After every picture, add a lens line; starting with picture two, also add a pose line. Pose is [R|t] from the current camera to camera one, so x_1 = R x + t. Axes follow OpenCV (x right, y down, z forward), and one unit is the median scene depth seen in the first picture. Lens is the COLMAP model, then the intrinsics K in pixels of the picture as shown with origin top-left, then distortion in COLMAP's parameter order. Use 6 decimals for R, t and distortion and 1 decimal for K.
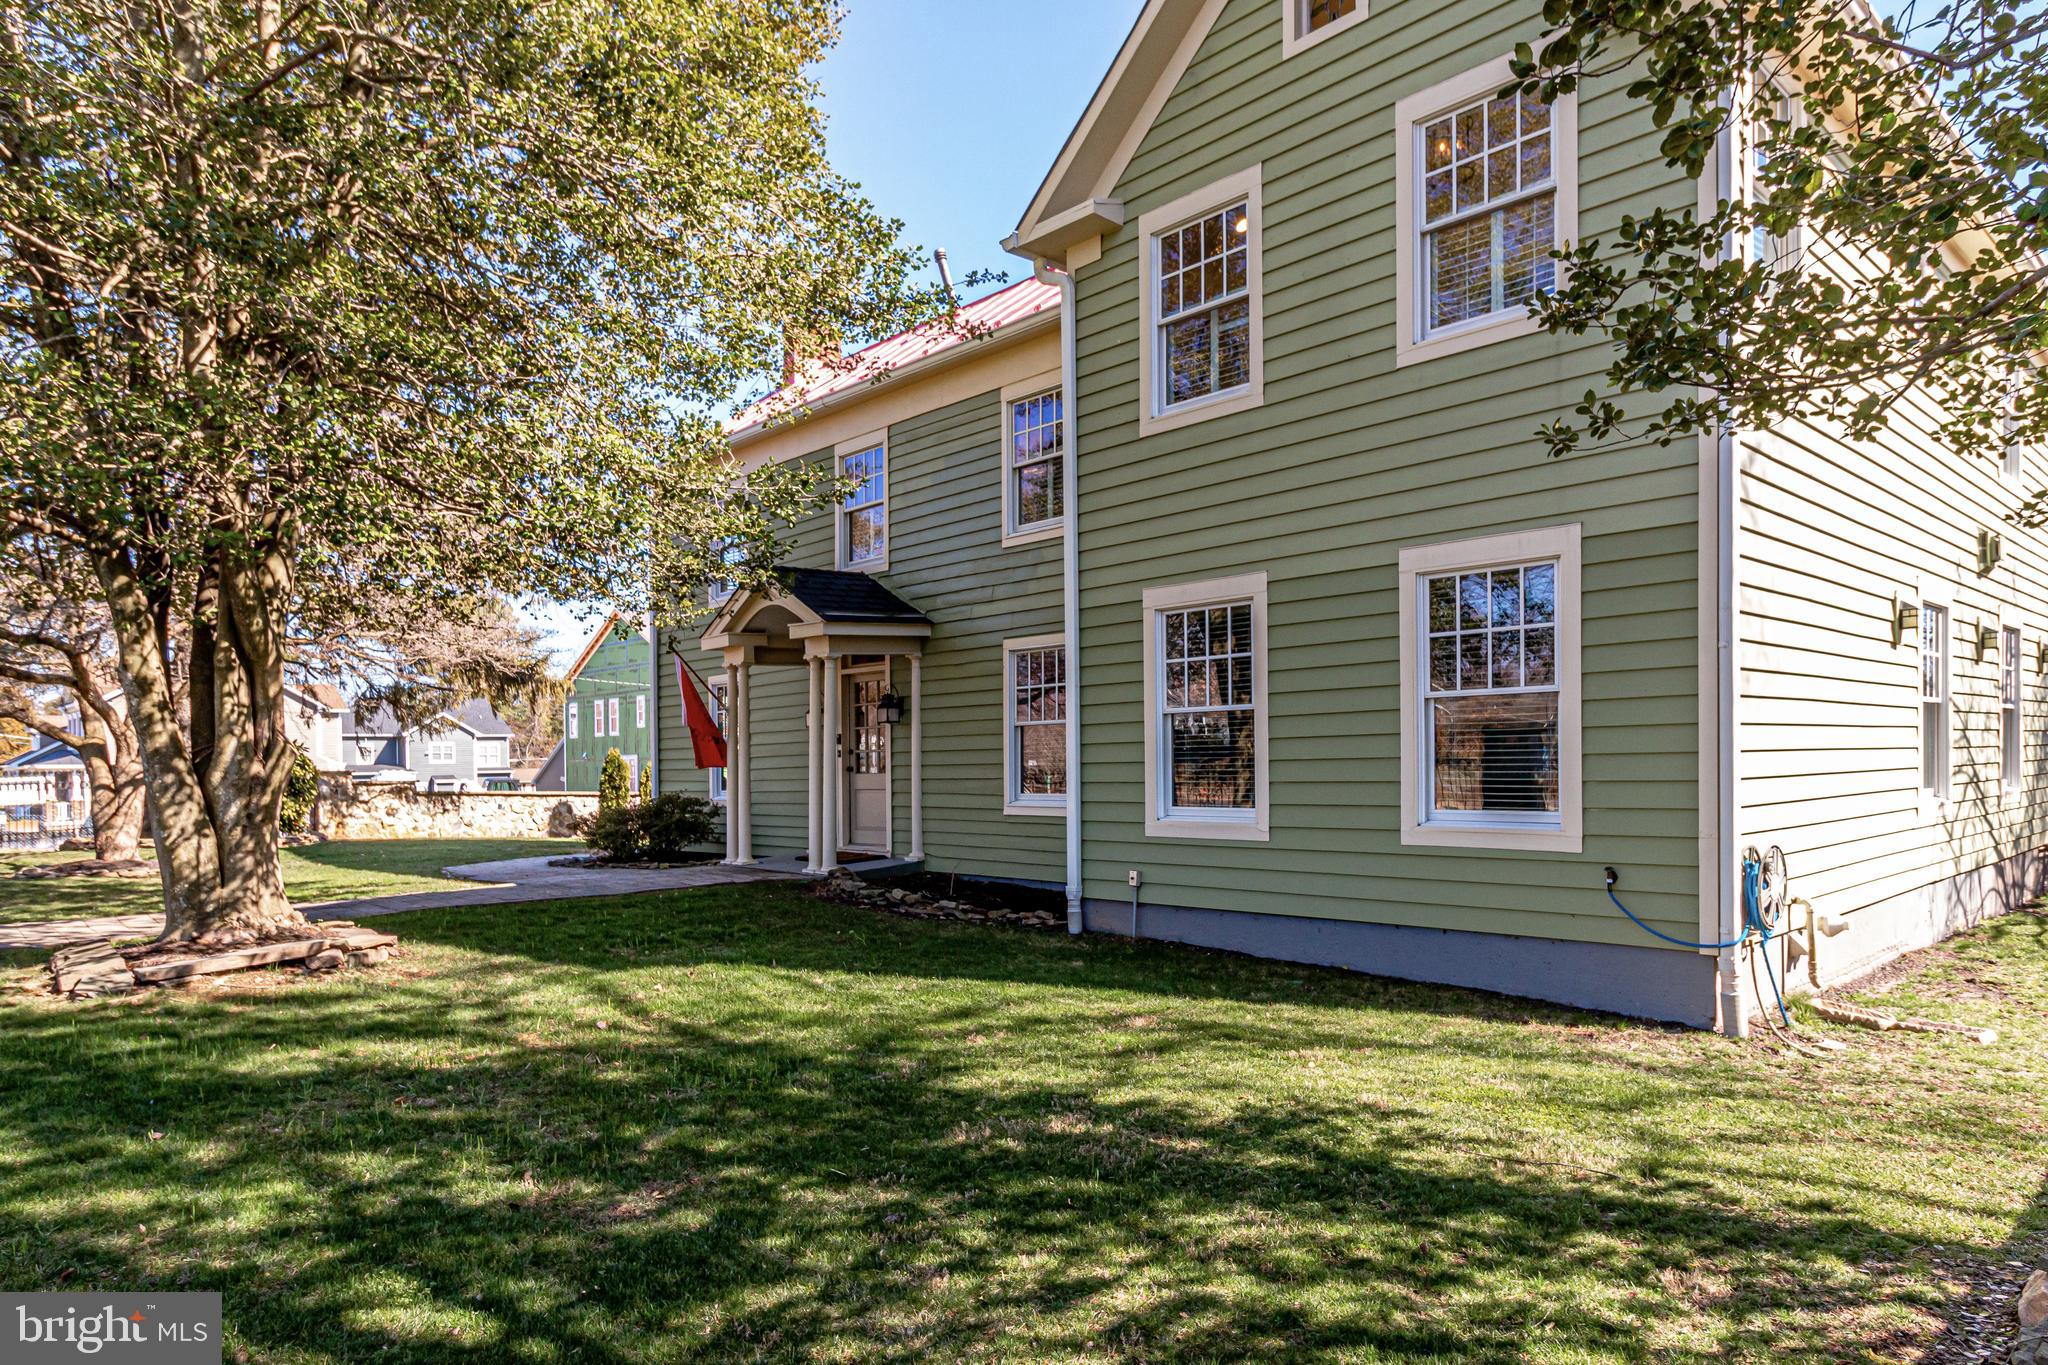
lens RADIAL K [[1244.3, 0, 1023.1], [0, 1244.3, 724.4], [0, 0, 1]] dist [0.021026, 0.000598]
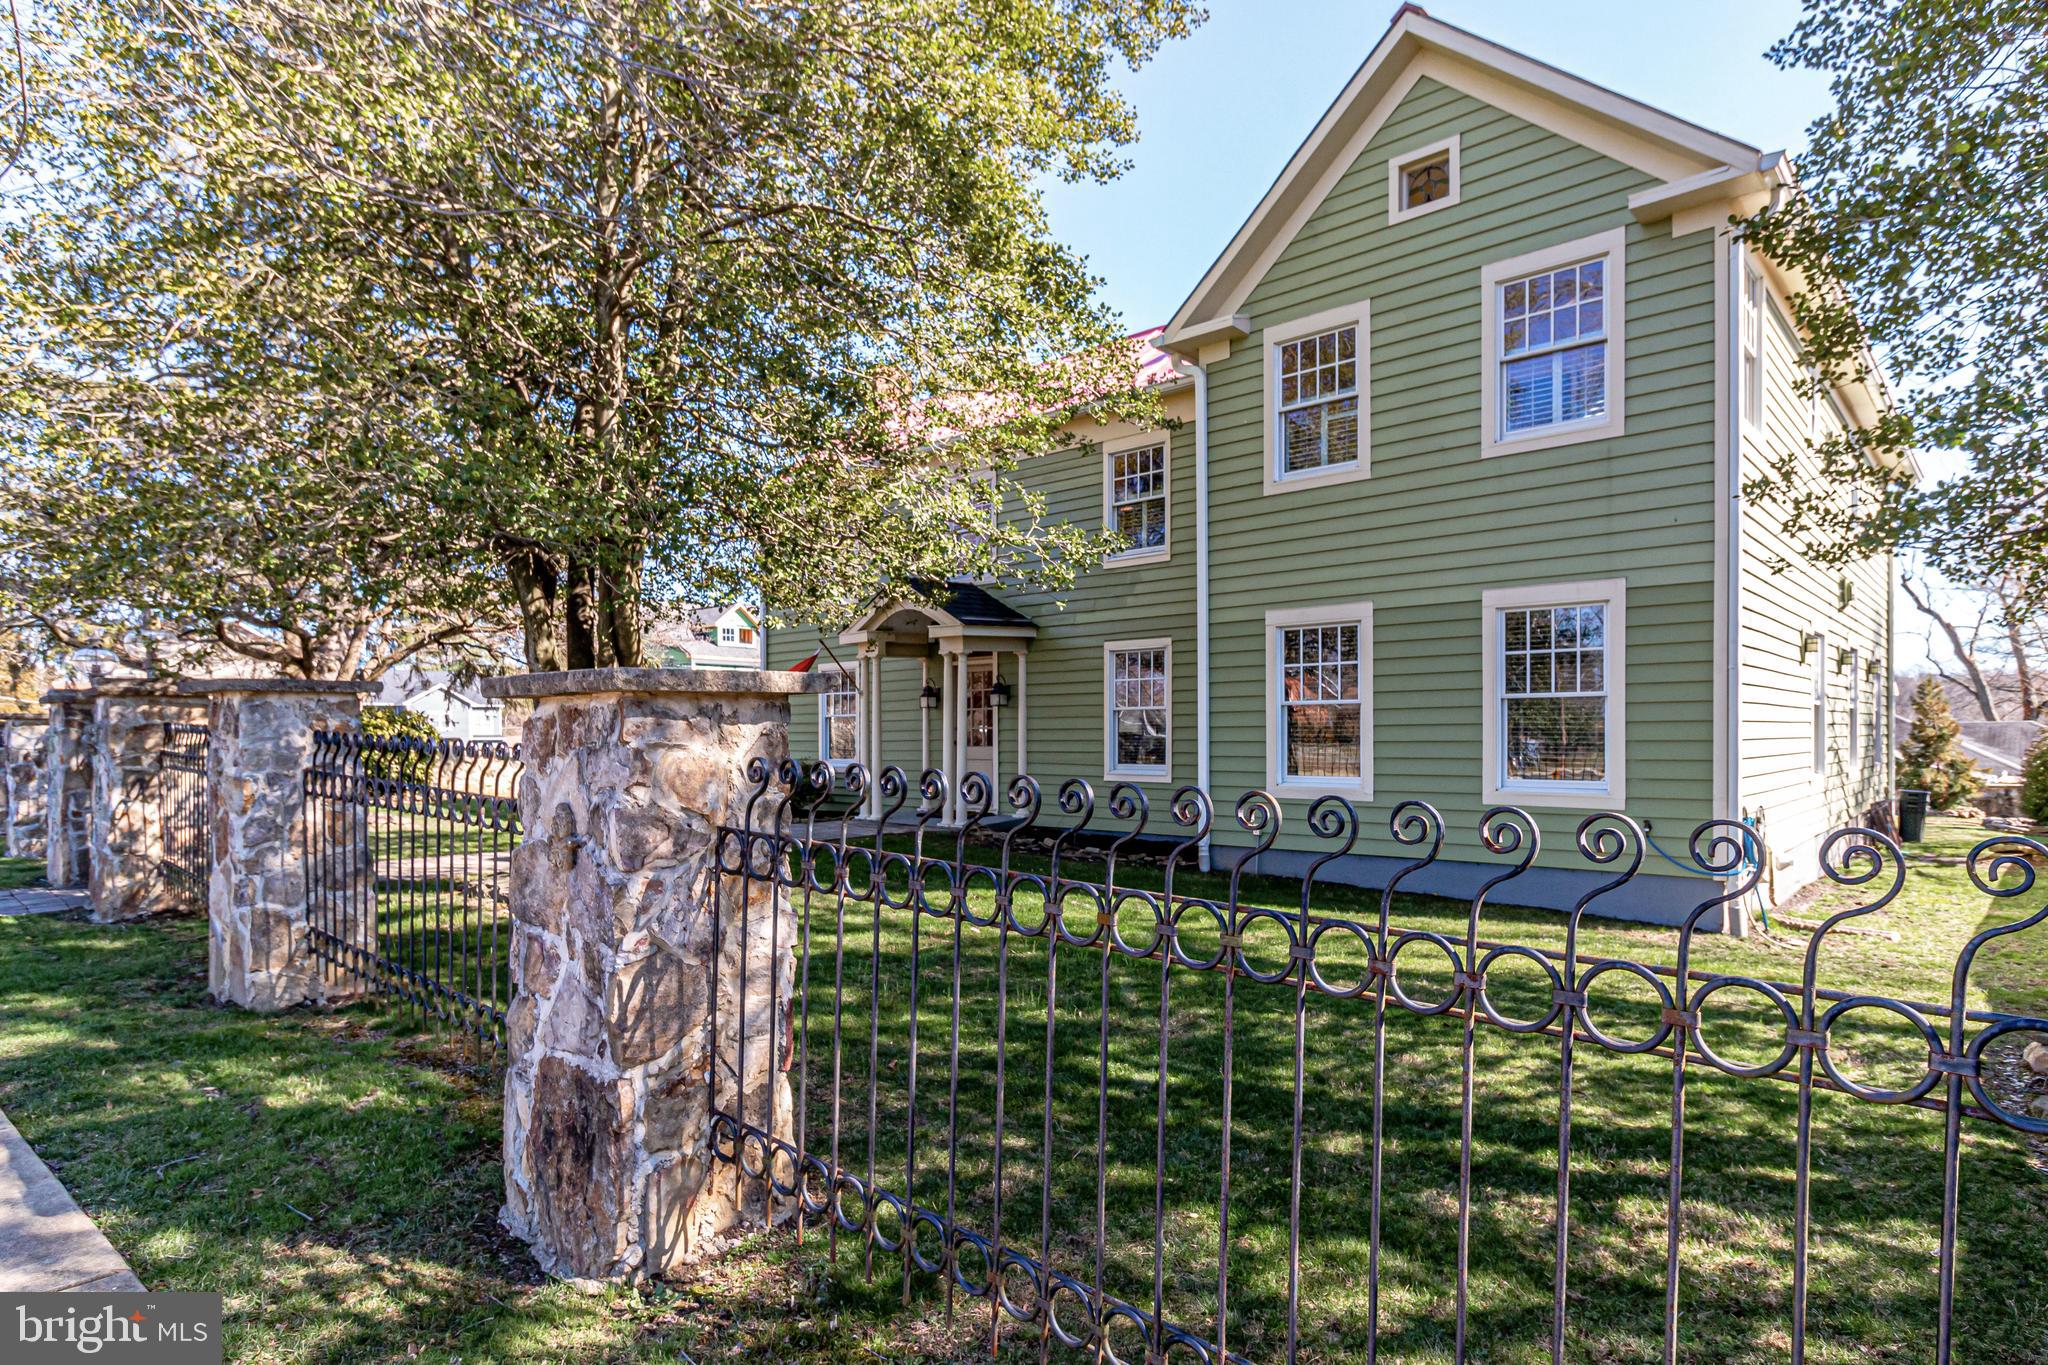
lens RADIAL K [[1103.4, 0, 1037.4], [0, 1103.4, 699.6], [0, 0, 1]] dist [0.016409, -0.000079]
pose [[0.996466, 0.014644, 0.082717, -0.247580], [-0.014352, 0.999889, -0.004119, -0.006140], [-0.082768, 0.002918, 0.996565, -0.153083]]
